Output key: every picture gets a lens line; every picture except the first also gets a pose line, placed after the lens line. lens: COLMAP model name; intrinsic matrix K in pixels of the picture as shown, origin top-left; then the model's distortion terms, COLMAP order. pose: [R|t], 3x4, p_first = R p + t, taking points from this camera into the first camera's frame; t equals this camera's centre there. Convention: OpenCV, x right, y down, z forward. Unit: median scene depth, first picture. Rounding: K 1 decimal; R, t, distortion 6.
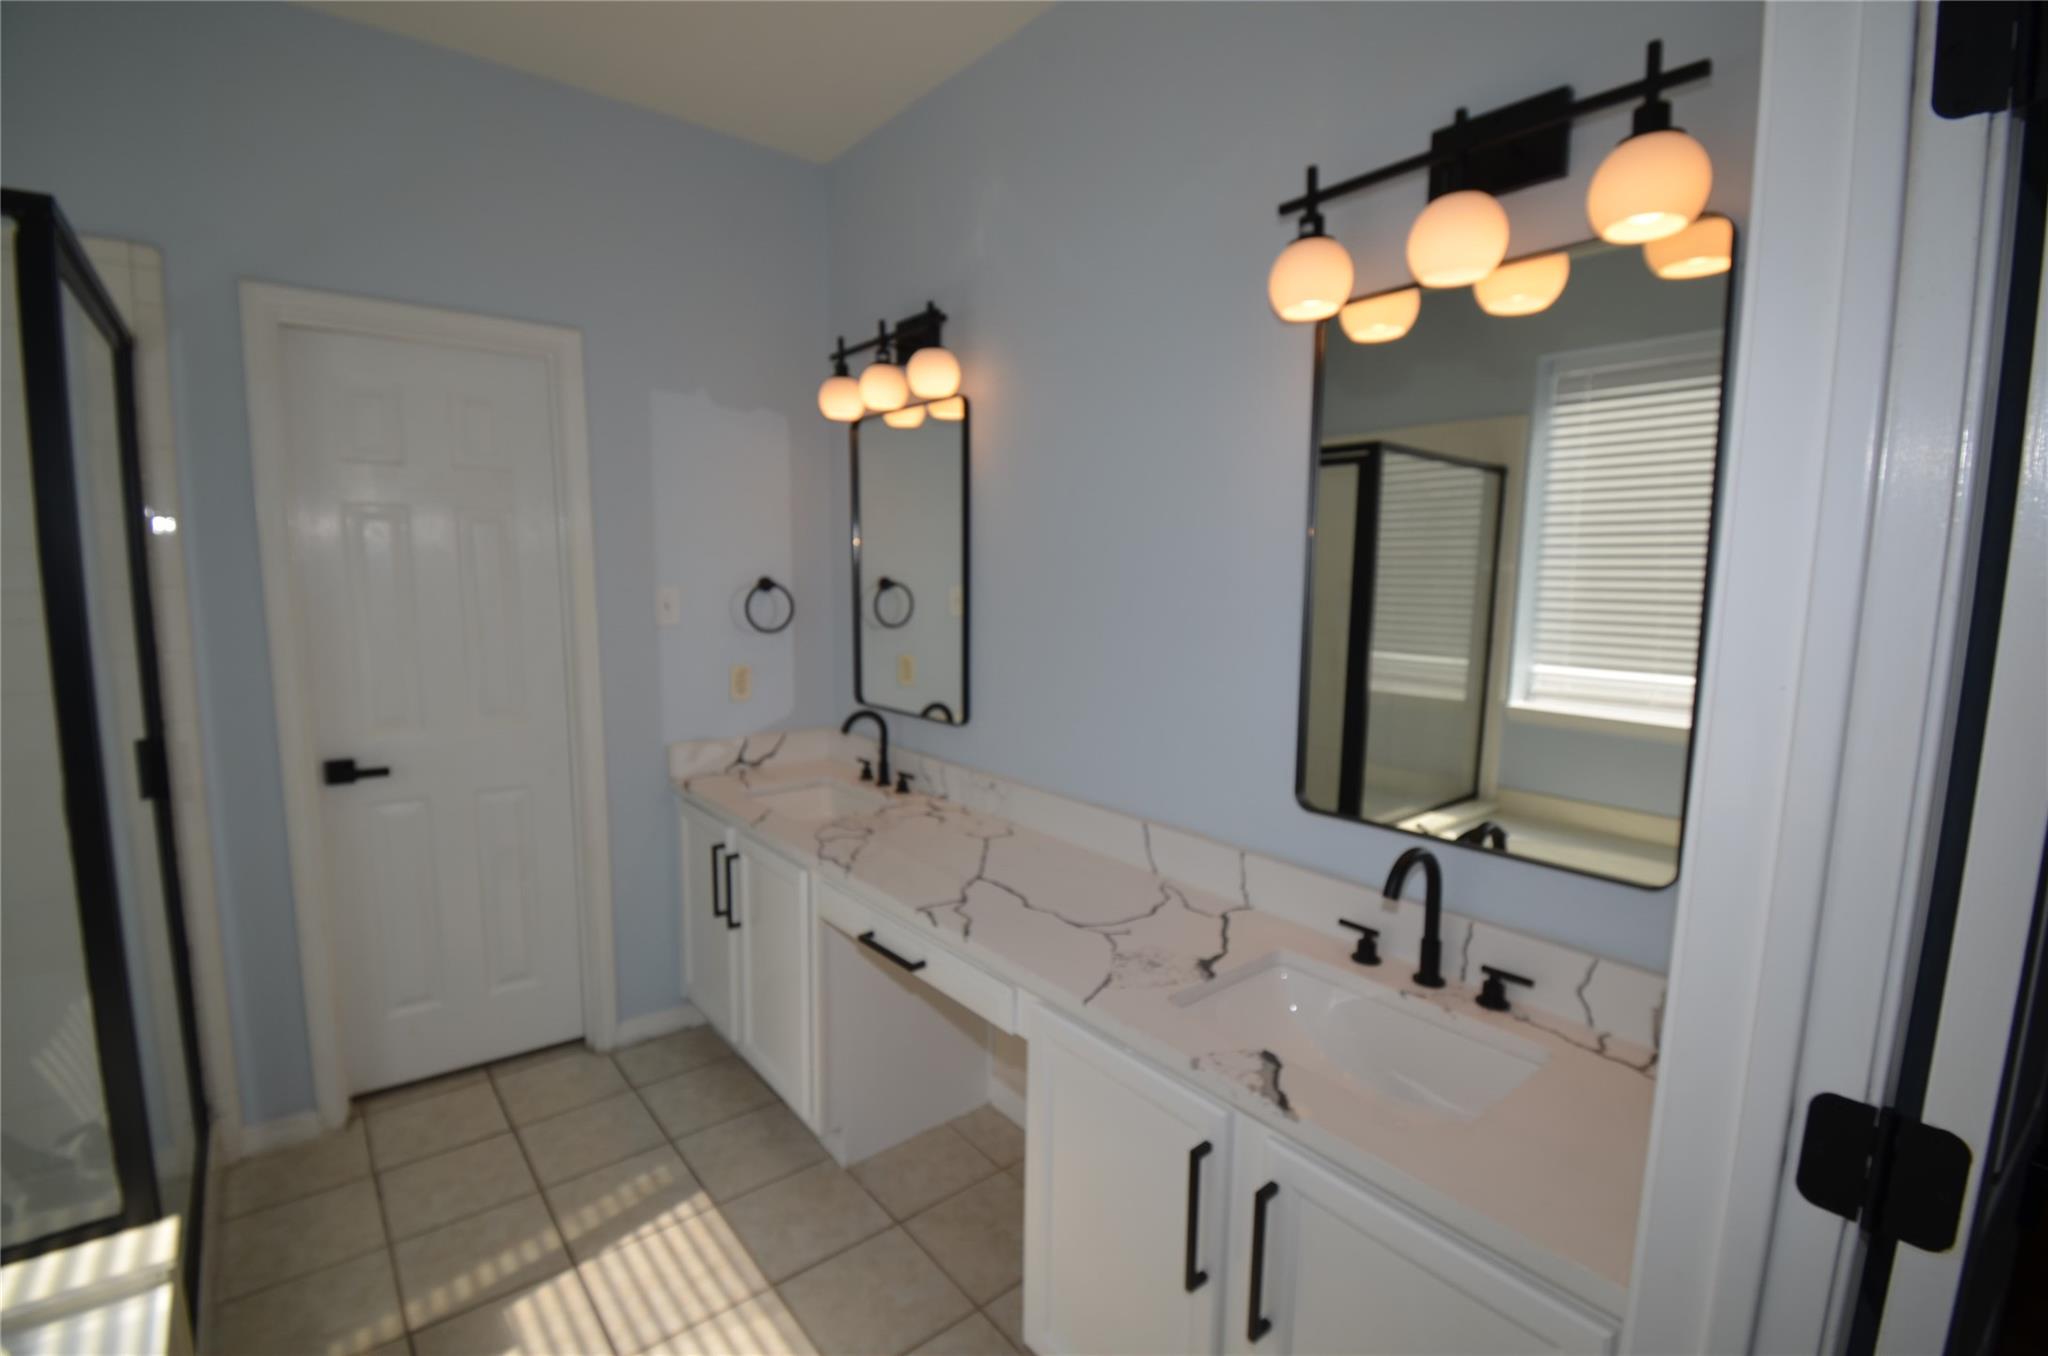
lens RADIAL K [[901.8, 0, 1005.5], [0, 901.8, 676.3], [0, 0, 1]] dist [0.016568, -0.020595]
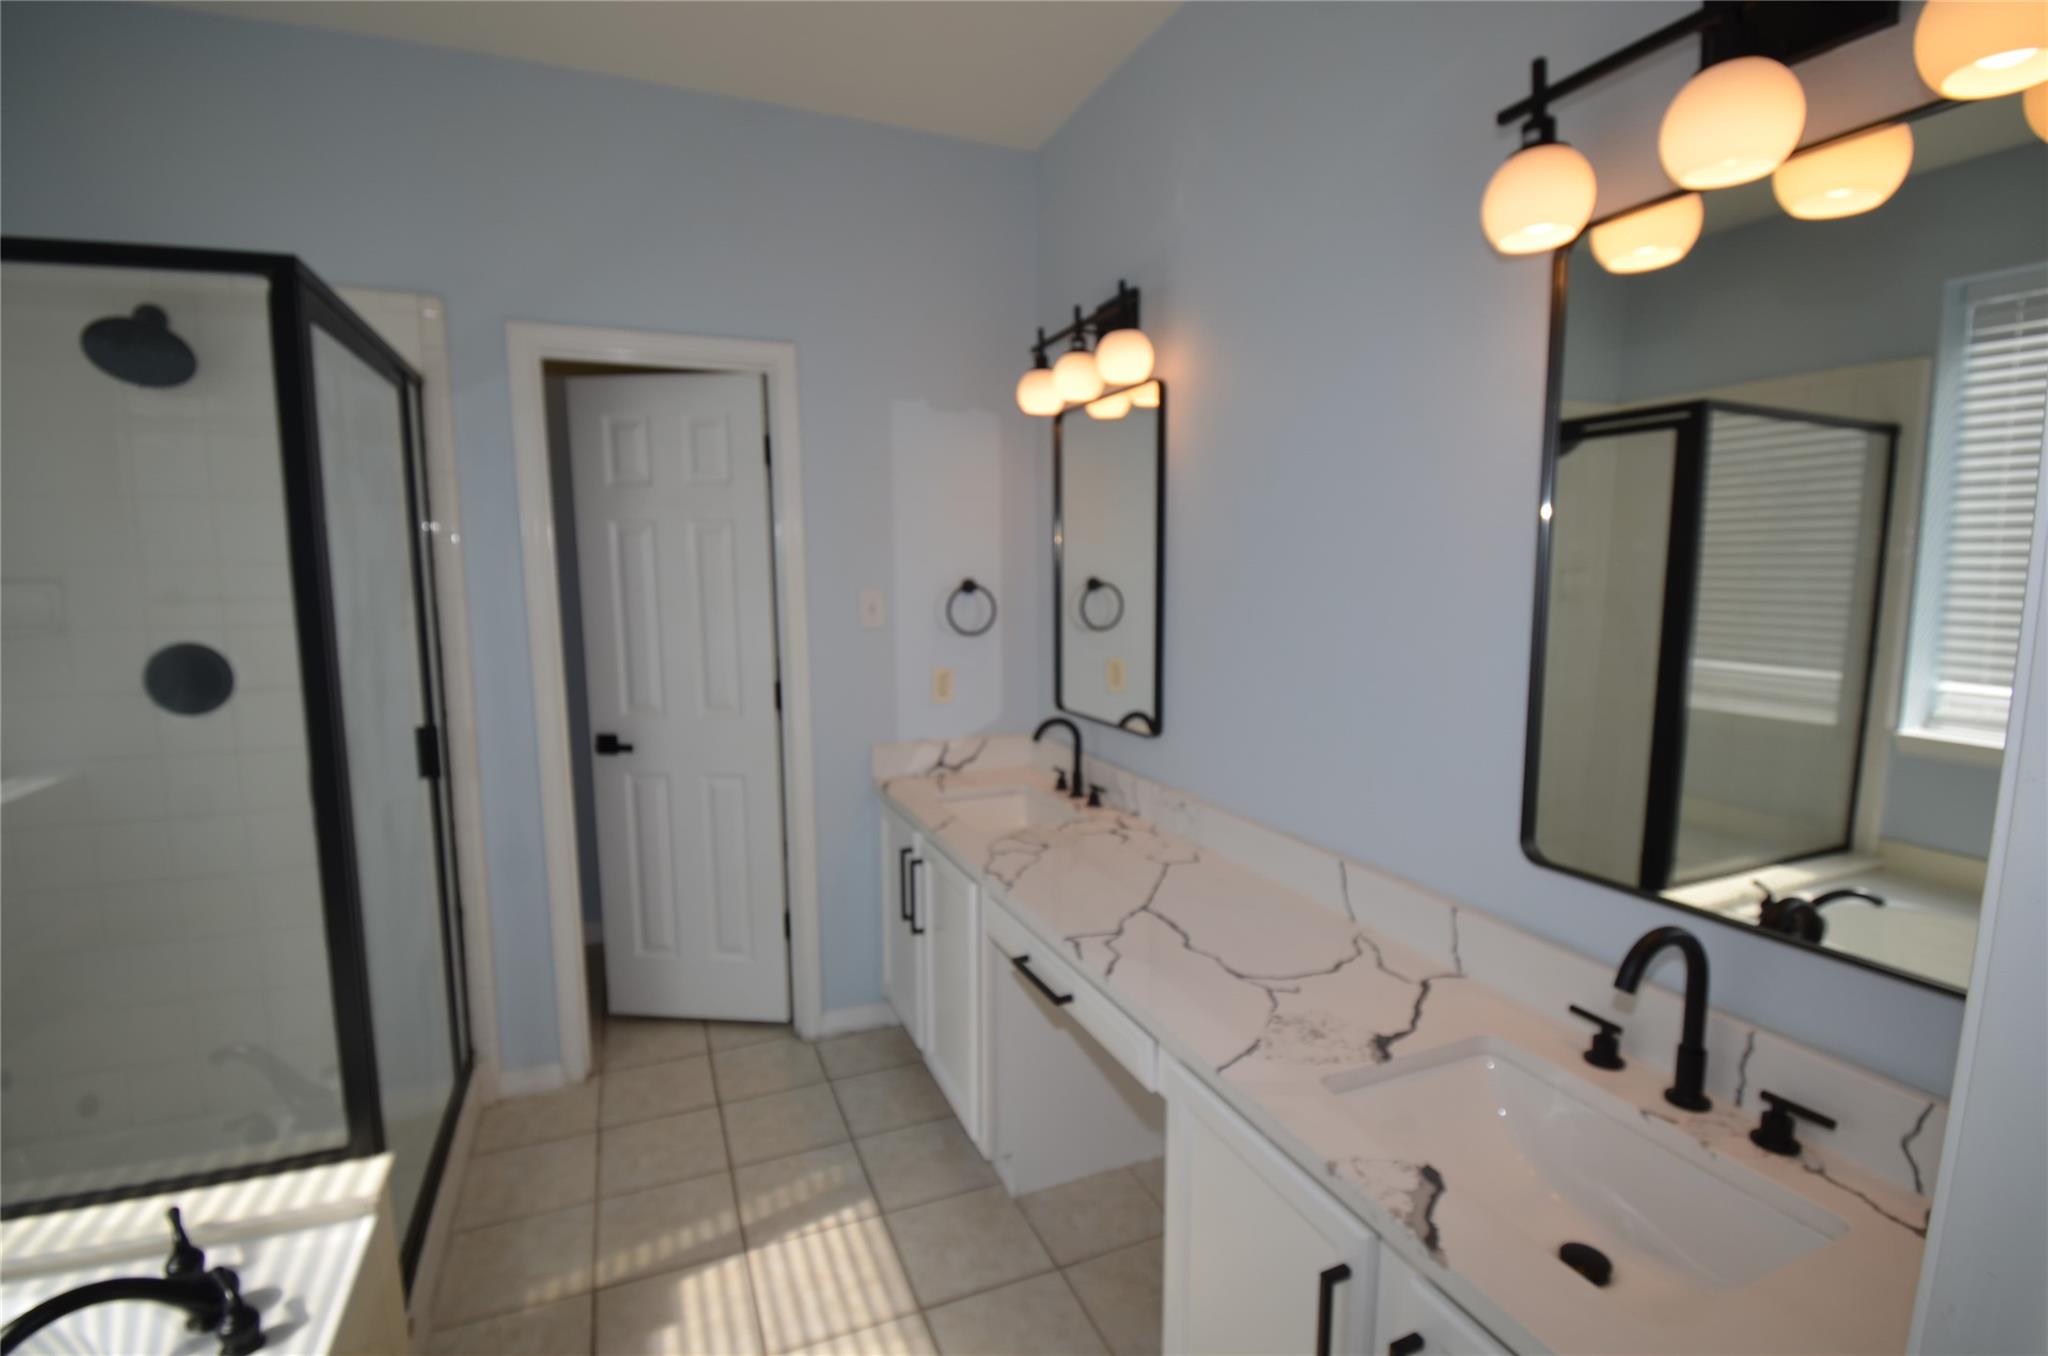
lens RADIAL K [[920.9, 0, 1024.0], [0, 920.9, 678.0], [0, 0, 1]] dist [0.024276, -0.028901]
pose [[0.960049, 0.018027, -0.279250, 0.100552], [-0.017326, 0.999837, 0.004979, -0.010336], [0.279294, 0.000059, 0.960206, 0.067394]]
